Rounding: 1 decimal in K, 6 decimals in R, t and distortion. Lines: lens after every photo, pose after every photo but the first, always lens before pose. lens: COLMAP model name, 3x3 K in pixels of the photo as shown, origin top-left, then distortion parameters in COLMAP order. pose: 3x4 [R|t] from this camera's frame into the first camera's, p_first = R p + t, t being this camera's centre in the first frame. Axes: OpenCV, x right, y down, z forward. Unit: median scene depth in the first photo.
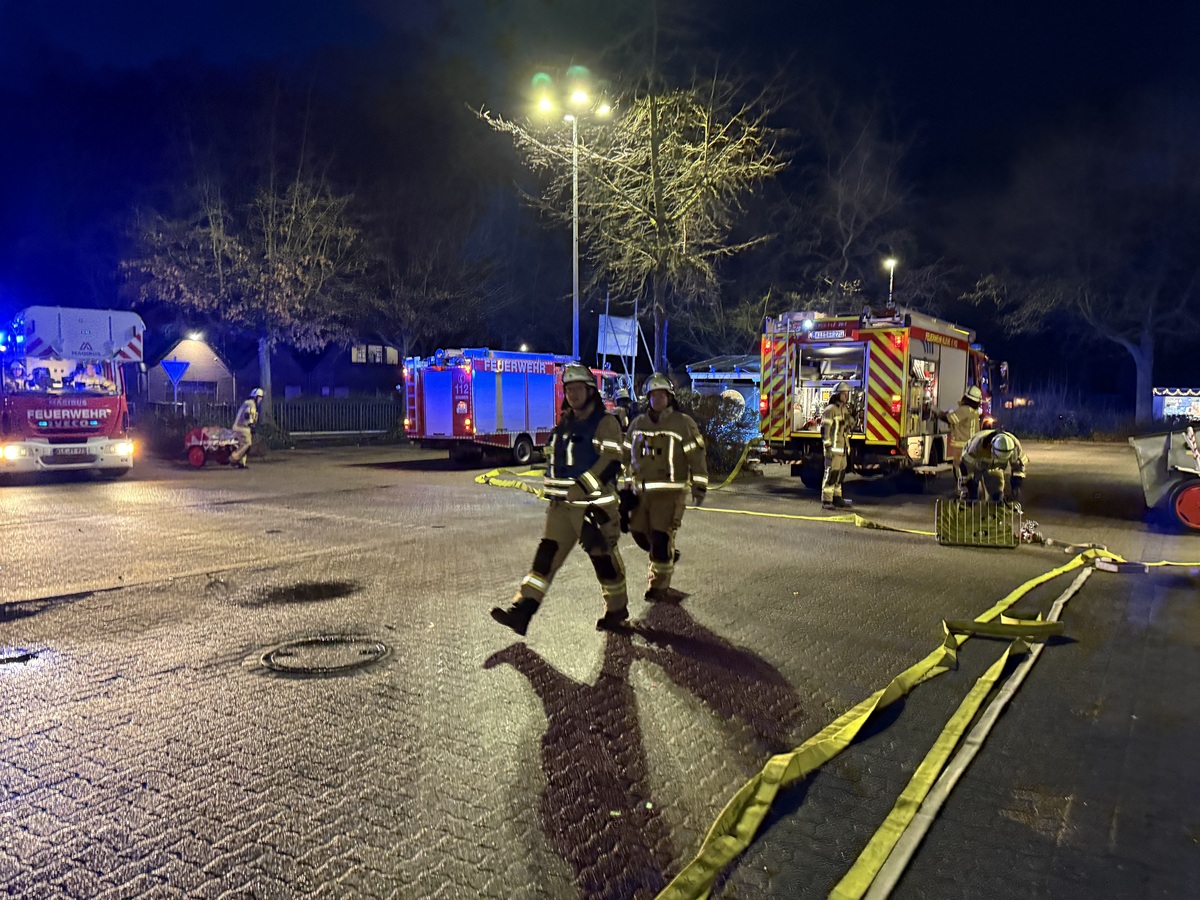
lens RADIAL K [[832.6, 0, 600.4], [0, 832.6, 454.1], [0, 0, 1]] dist [0.002721, -0.001959]
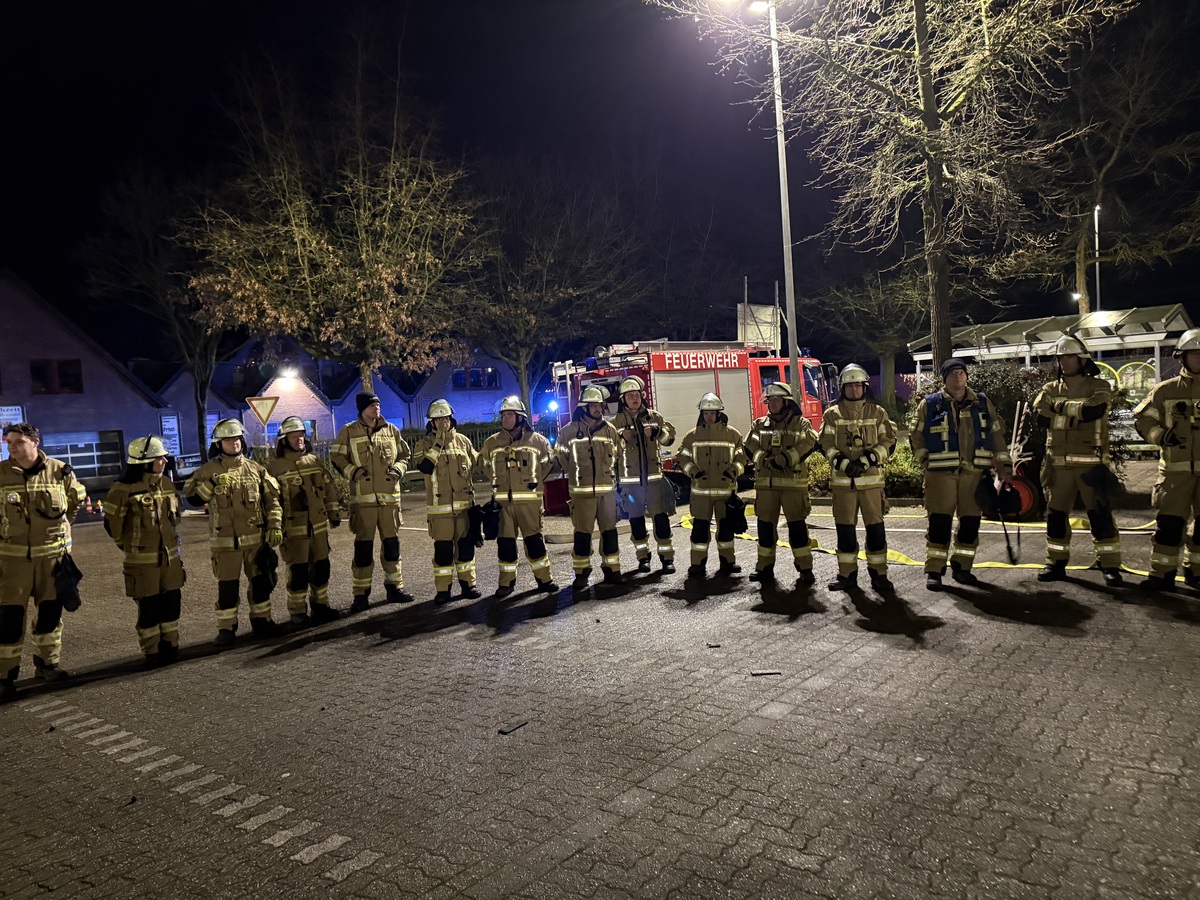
lens RADIAL K [[832.6, 0, 600.2], [0, 832.6, 446.4], [0, 0, 1]] dist [0.002721, -0.001959]
pose [[0.990687, -0.081535, -0.109047, -0.098484], [0.078989, 0.996497, -0.027469, -0.015001], [0.110905, 0.018600, 0.993657, 0.225347]]
